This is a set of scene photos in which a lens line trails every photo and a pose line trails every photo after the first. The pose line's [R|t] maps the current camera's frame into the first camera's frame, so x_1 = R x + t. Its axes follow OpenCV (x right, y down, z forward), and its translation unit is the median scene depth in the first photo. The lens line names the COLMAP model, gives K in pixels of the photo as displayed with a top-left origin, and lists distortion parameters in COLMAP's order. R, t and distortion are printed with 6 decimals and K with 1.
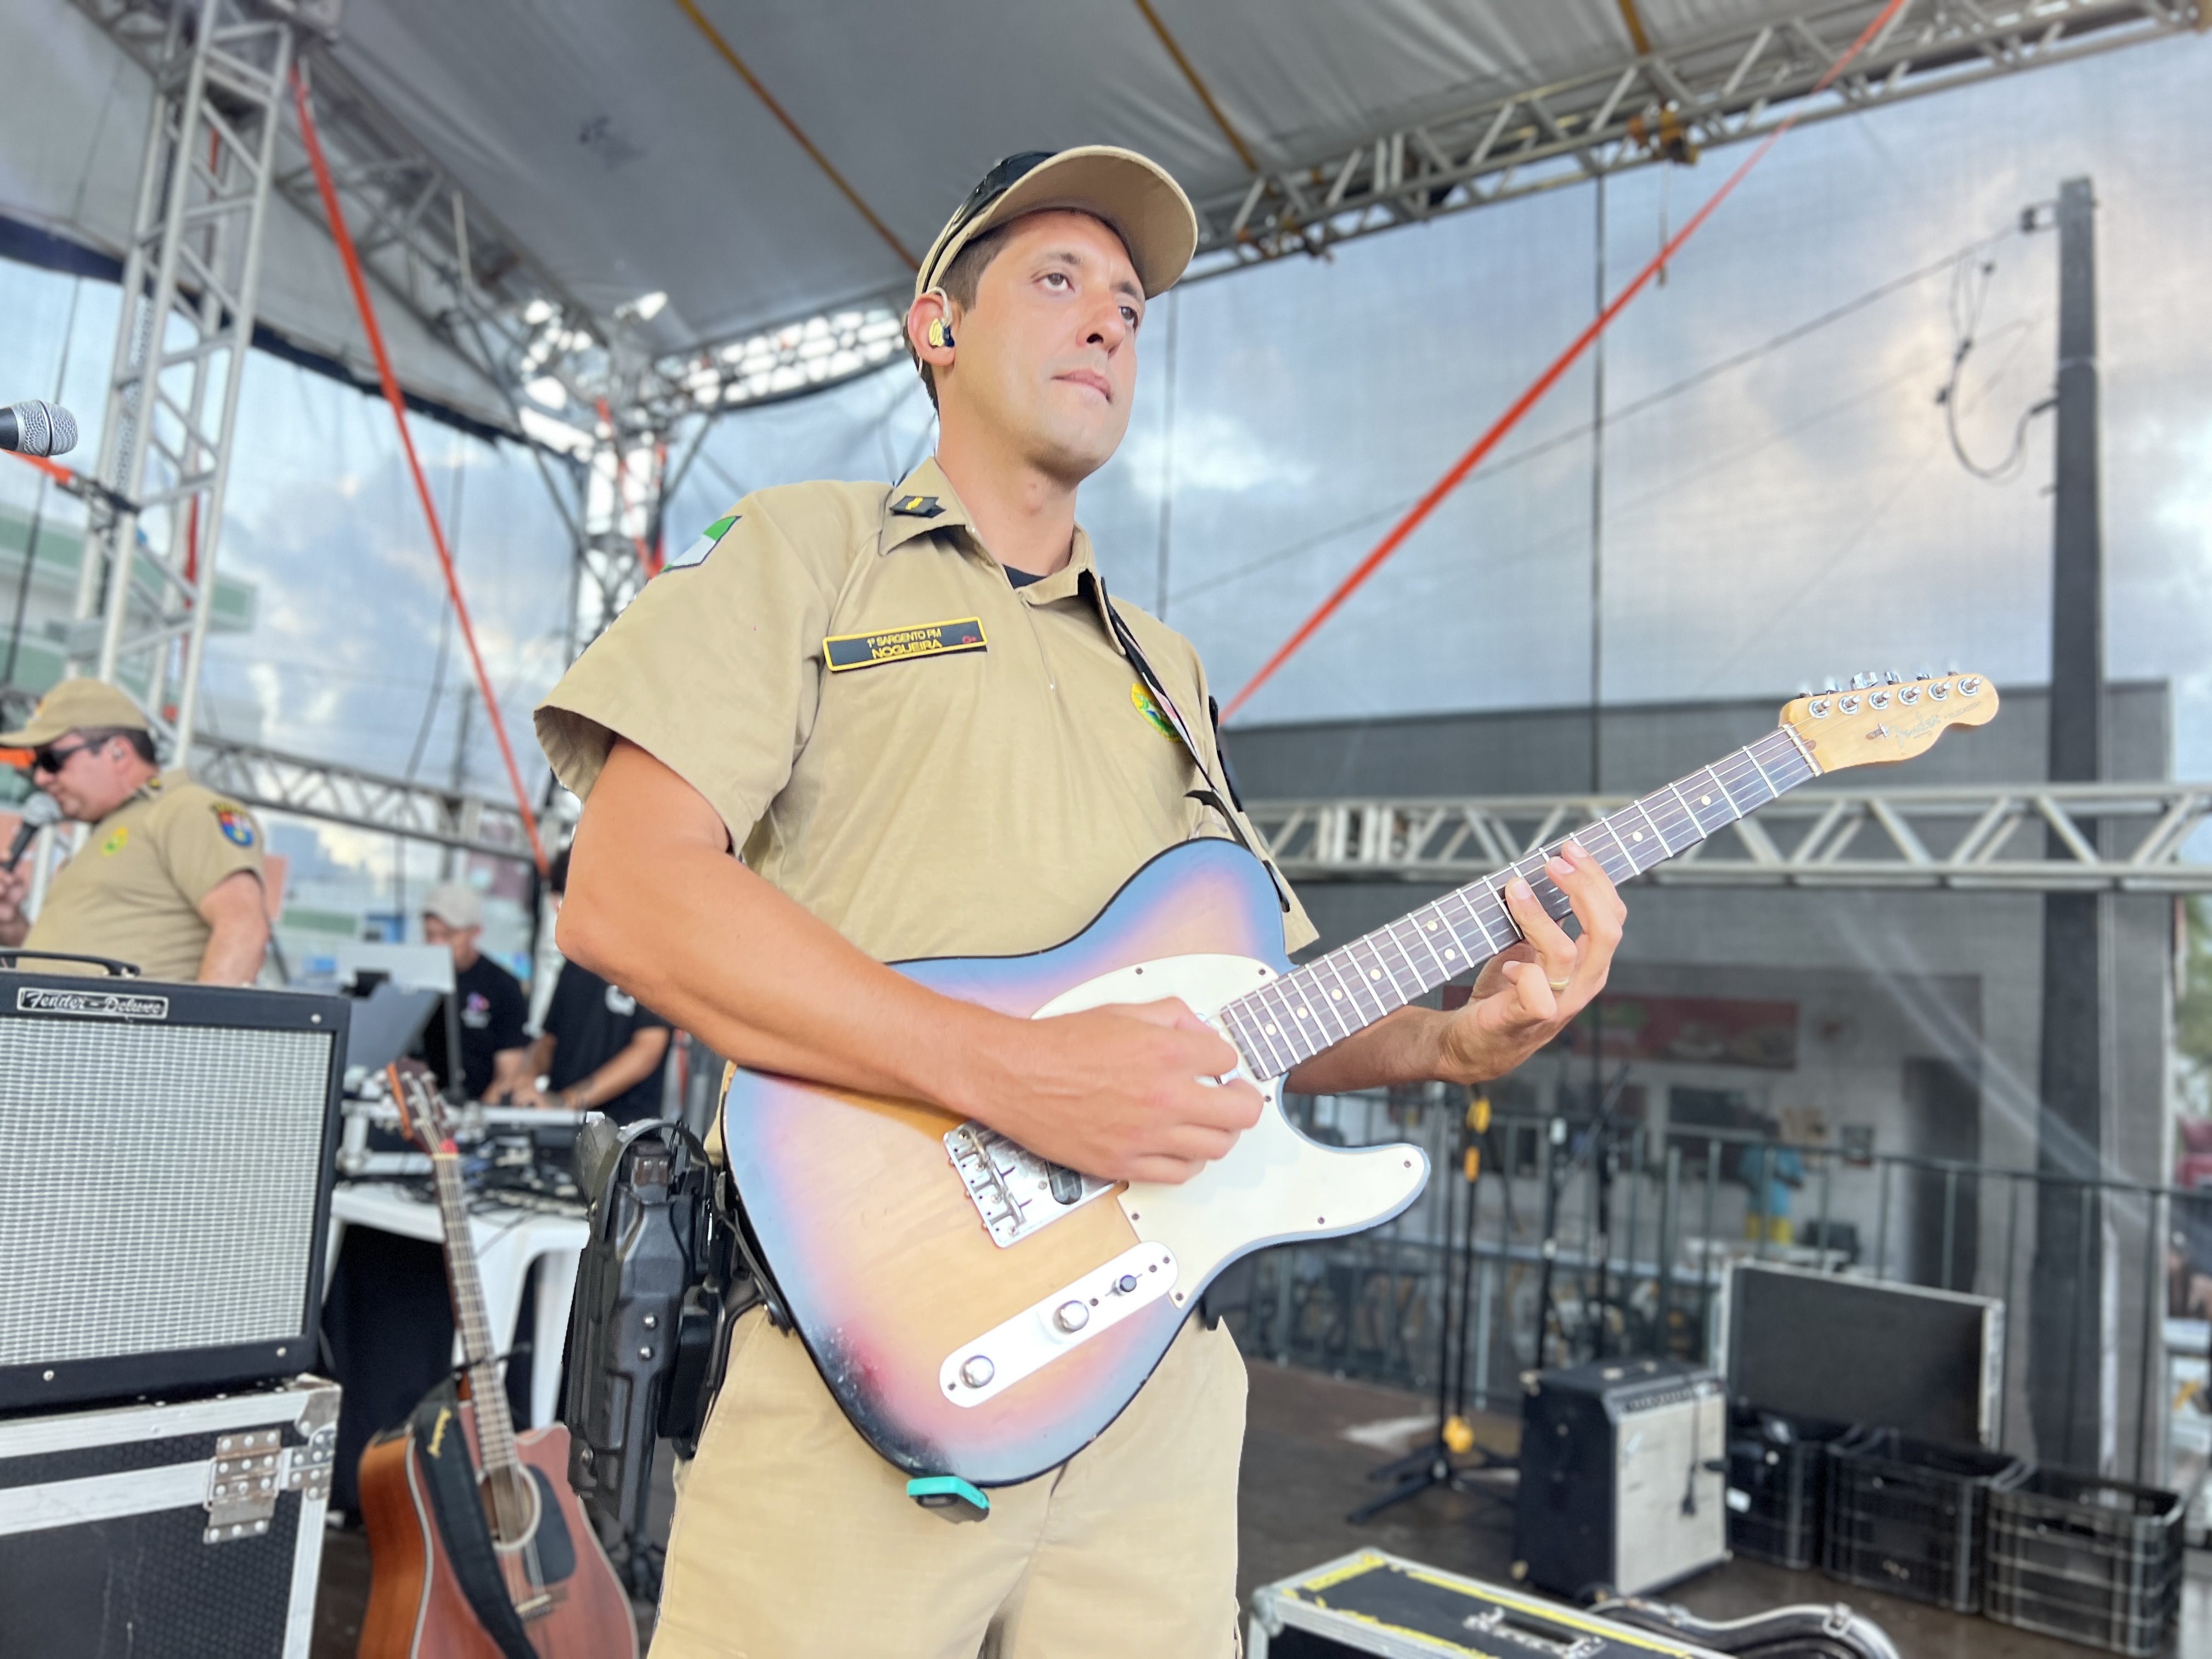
lens RADIAL K [[1681.0, 0, 1089.1], [0, 1681.0, 840.2], [0, 0, 1]] dist [0.021327, -0.037490]
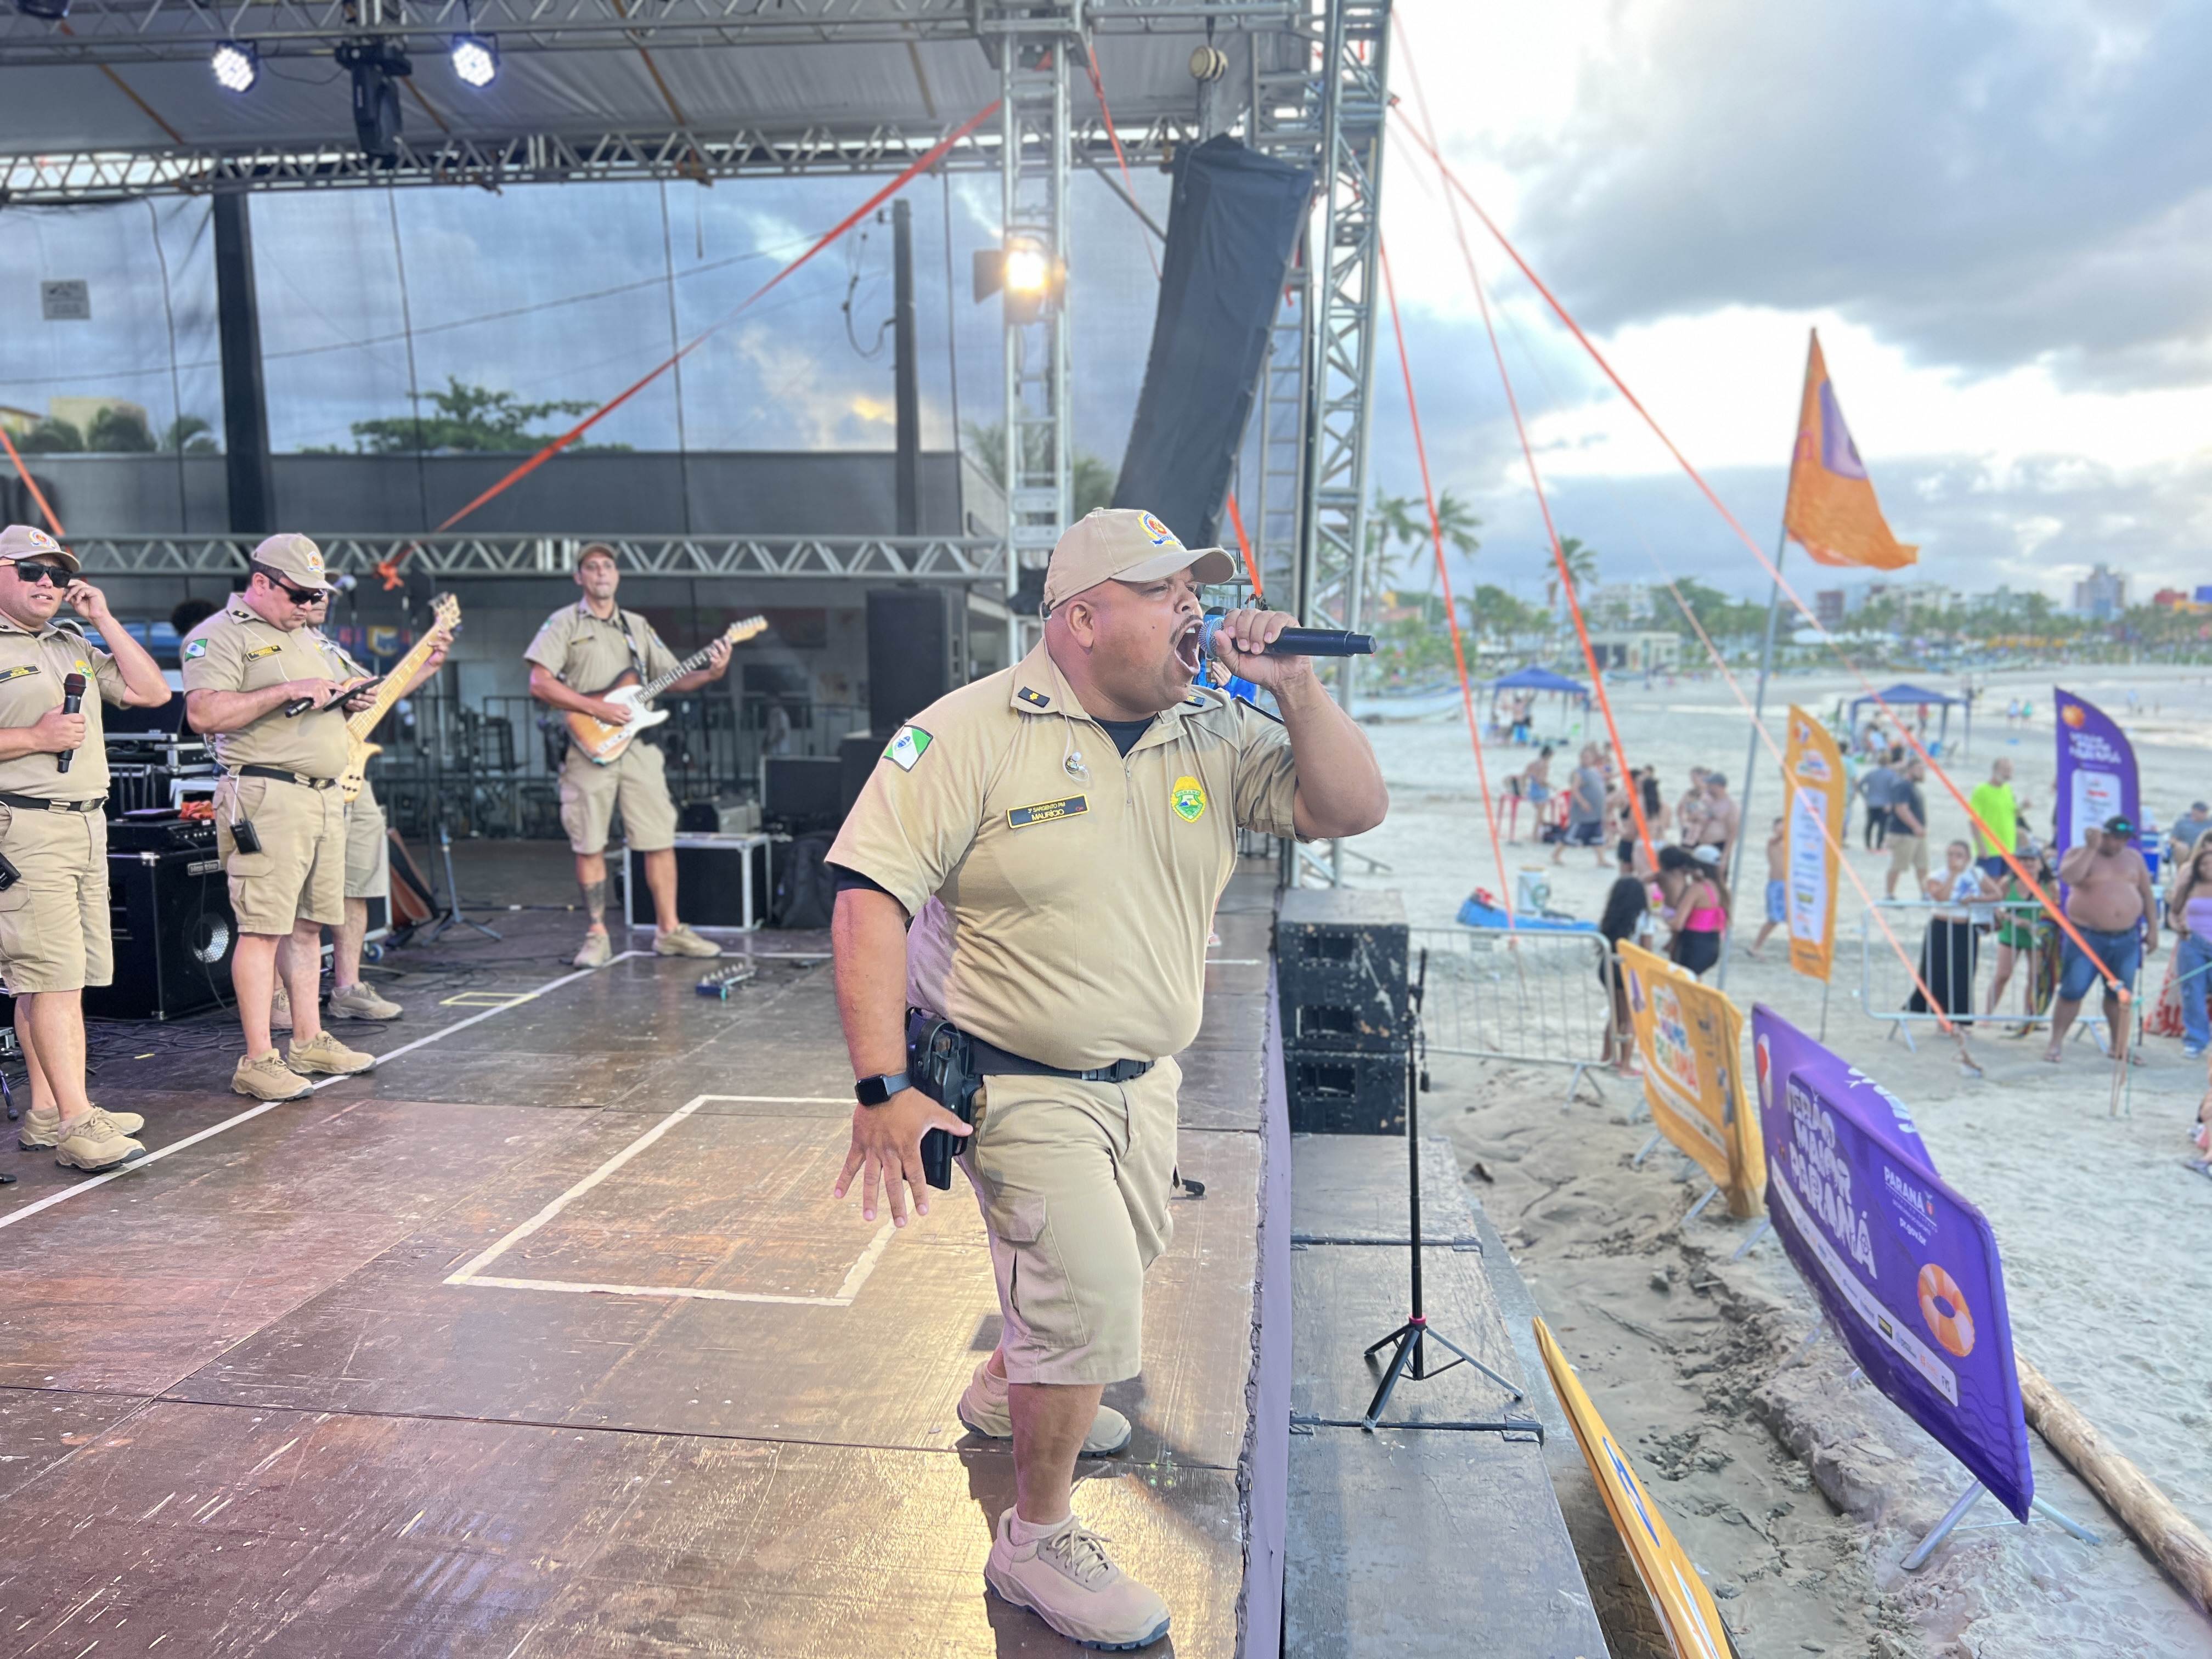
lens RADIAL K [[1681.0, 0, 1092.4], [0, 1681.0, 839.4], [0, 0, 1]] dist [0.021327, -0.037490]
pose [[0.862578, -0.145748, 0.484476, -0.260124], [0.019995, 0.966678, 0.255212, -0.152303], [-0.505529, -0.210453, 0.836749, -0.841522]]
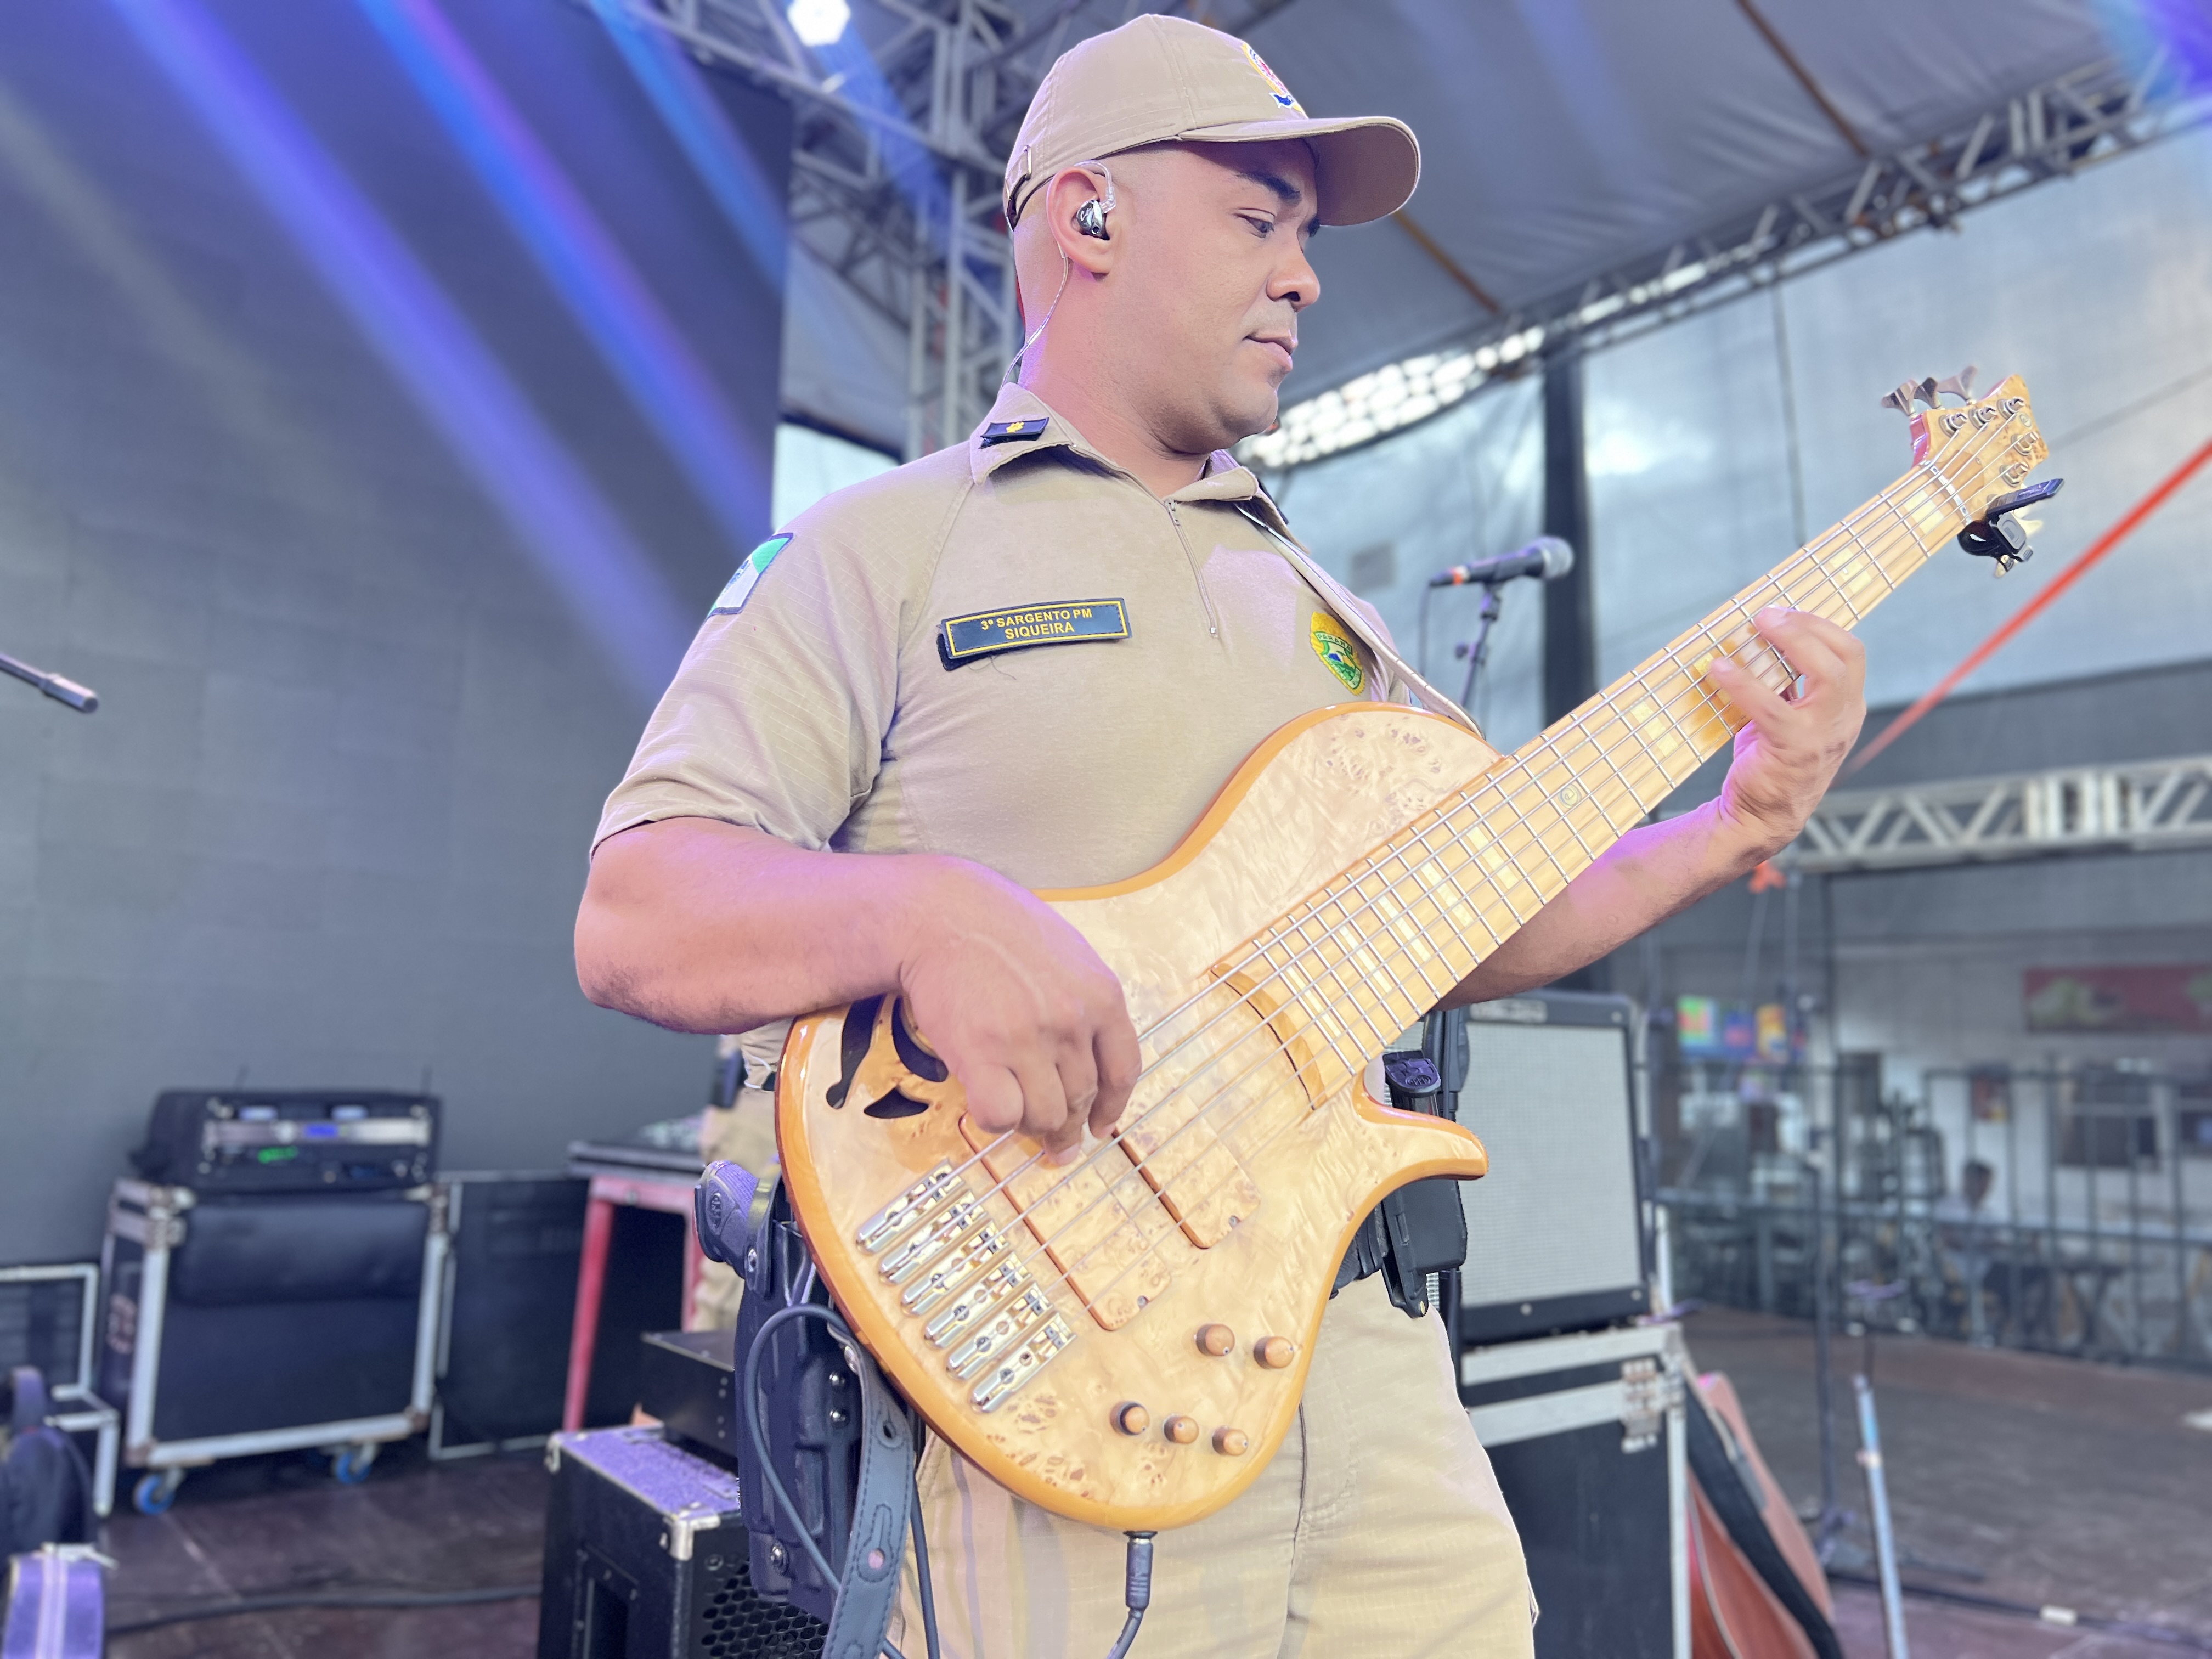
lens RADIAL K [[1681.0, 0, 1103.7], [0, 1681.0, 822.8], [0, 0, 1]] dist [0.021327, -0.037490]
pose [[0.967453, -0.094678, -0.234671, -0.149613], [0.087807, 0.995351, -0.039581, -0.004402], [0.237327, 0.017687, 0.971269, -0.072347]]
